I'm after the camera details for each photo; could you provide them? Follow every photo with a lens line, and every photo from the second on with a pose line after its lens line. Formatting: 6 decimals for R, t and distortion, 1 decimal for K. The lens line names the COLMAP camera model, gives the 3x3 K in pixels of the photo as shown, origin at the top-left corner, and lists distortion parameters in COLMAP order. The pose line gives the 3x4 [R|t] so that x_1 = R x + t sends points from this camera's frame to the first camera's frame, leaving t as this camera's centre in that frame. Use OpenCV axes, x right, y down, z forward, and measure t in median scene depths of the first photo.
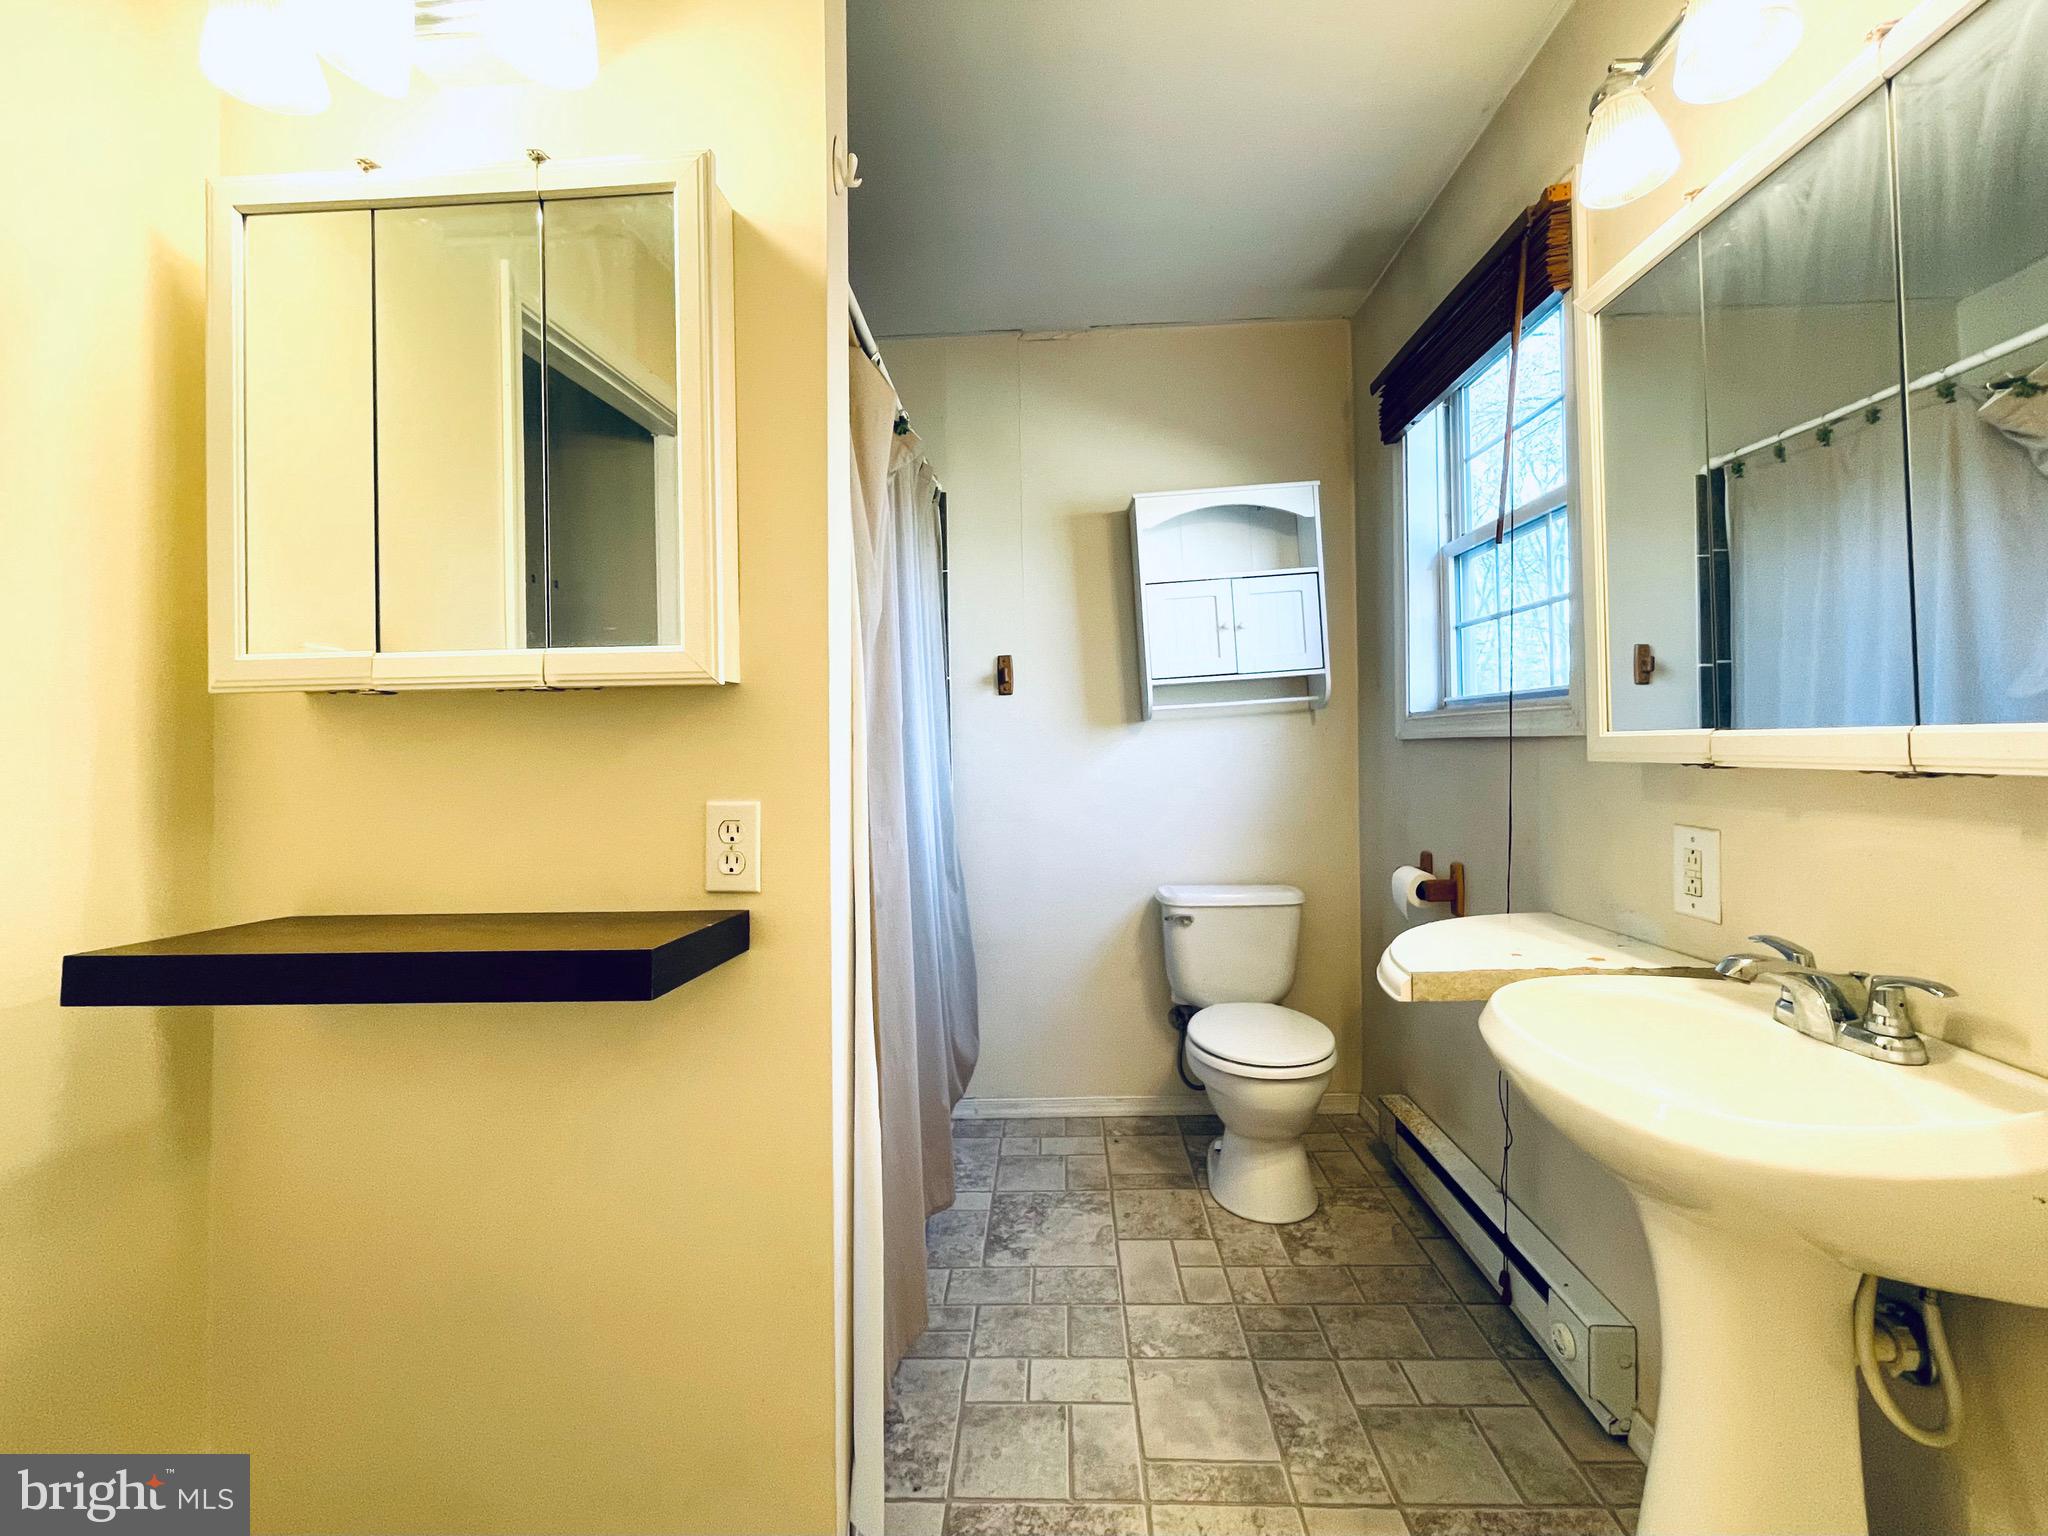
lens RADIAL K [[859.9, 0, 1021.4], [0, 859.9, 731.6], [0, 0, 1]] dist [0.001293, 0.000412]
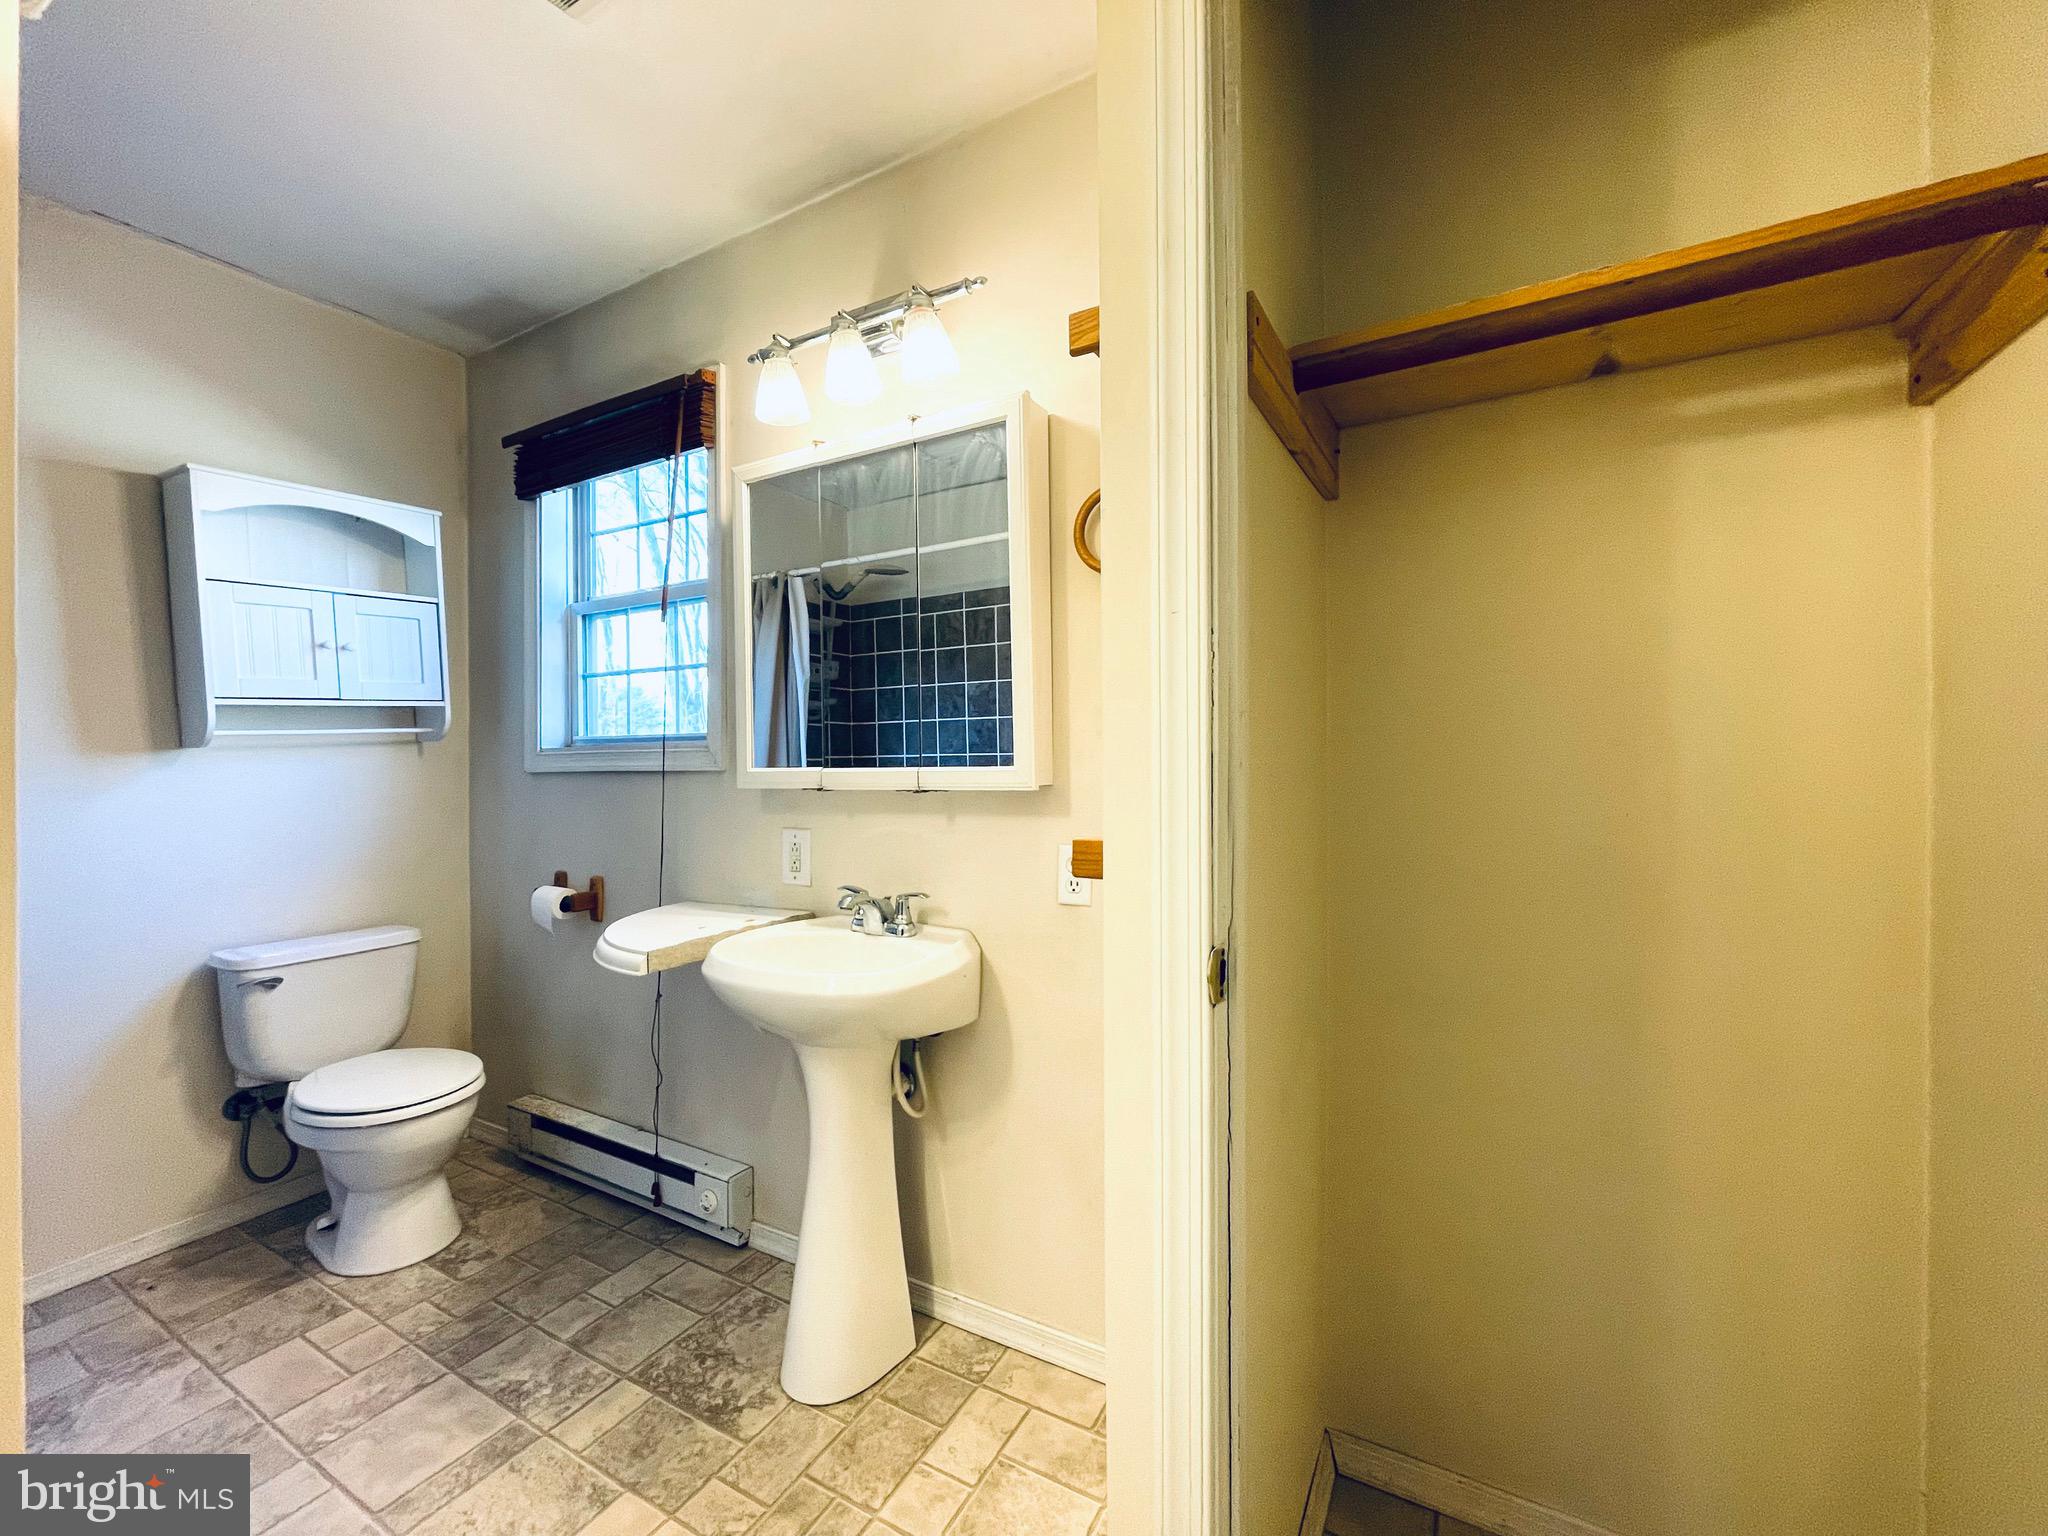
lens RADIAL K [[826.5, 0, 1021.3], [0, 826.5, 772.3], [0, 0, 1]] dist [-0.002207, -0.000025]
pose [[0.455679, 0.003375, 0.890138, -0.248097], [-0.011270, 0.999935, 0.001978, -0.000411], [-0.890073, -0.010933, 0.455687, -0.043101]]
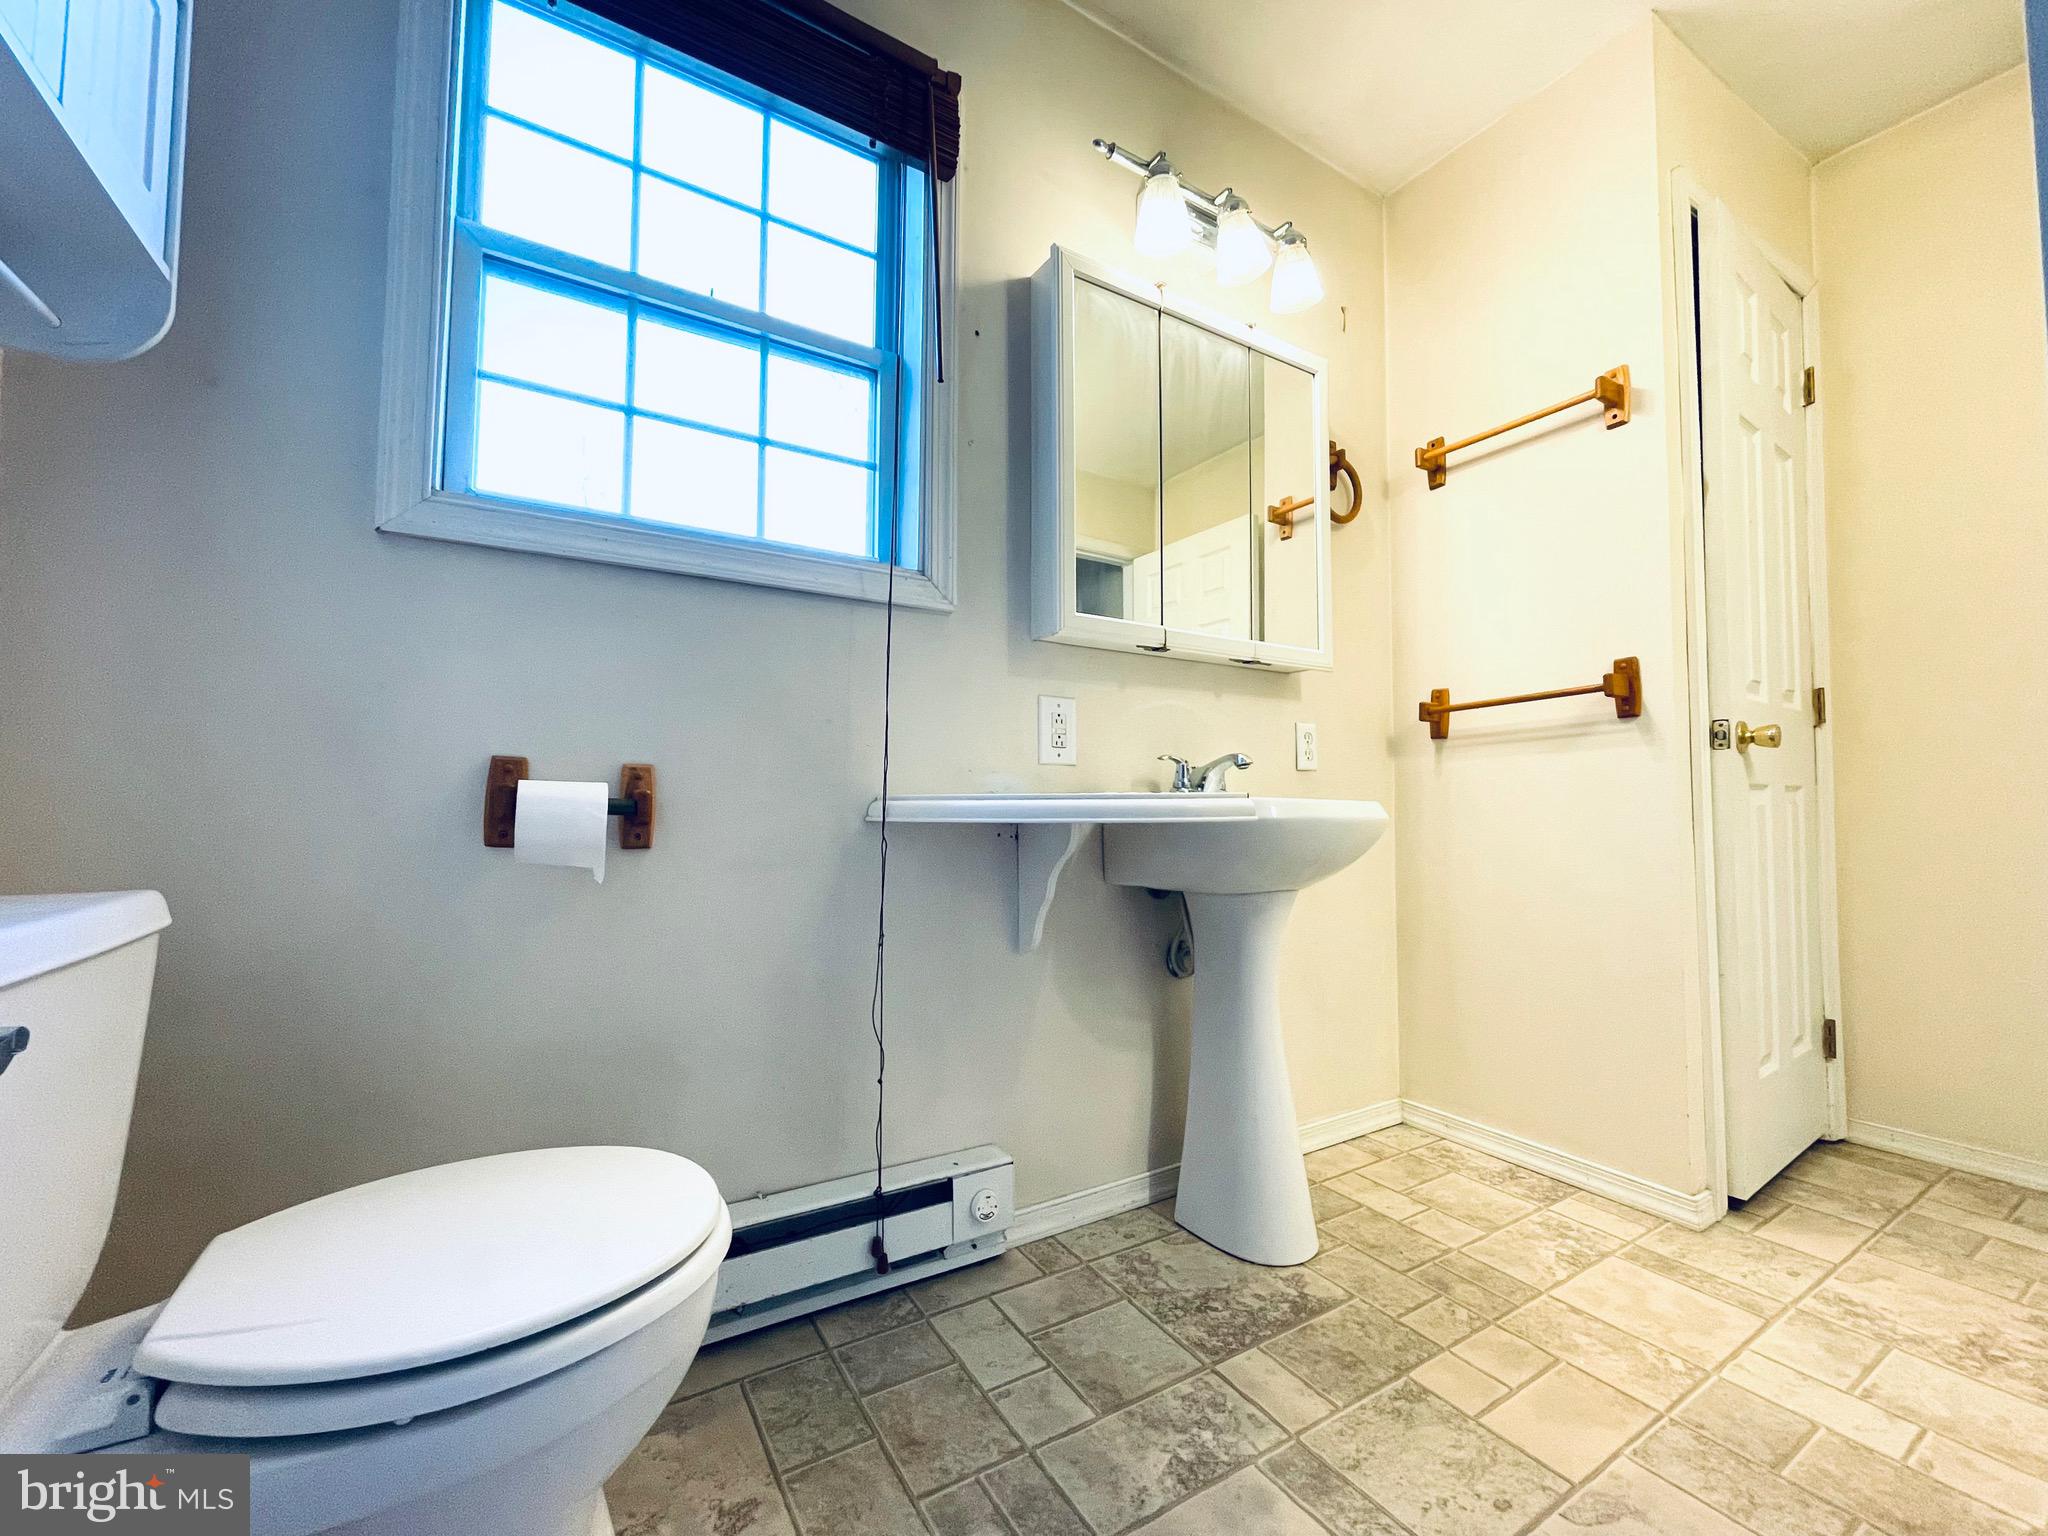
lens RADIAL K [[826.5, 0, 1021.3], [0, 826.5, 772.3], [0, 0, 1]] dist [-0.002207, -0.000025]
pose [[-0.552939, 0.053169, 0.831523, -0.156281], [-0.004272, 0.997768, -0.066640, 0.199382], [-0.833211, -0.040400, -0.551478, 1.113509]]
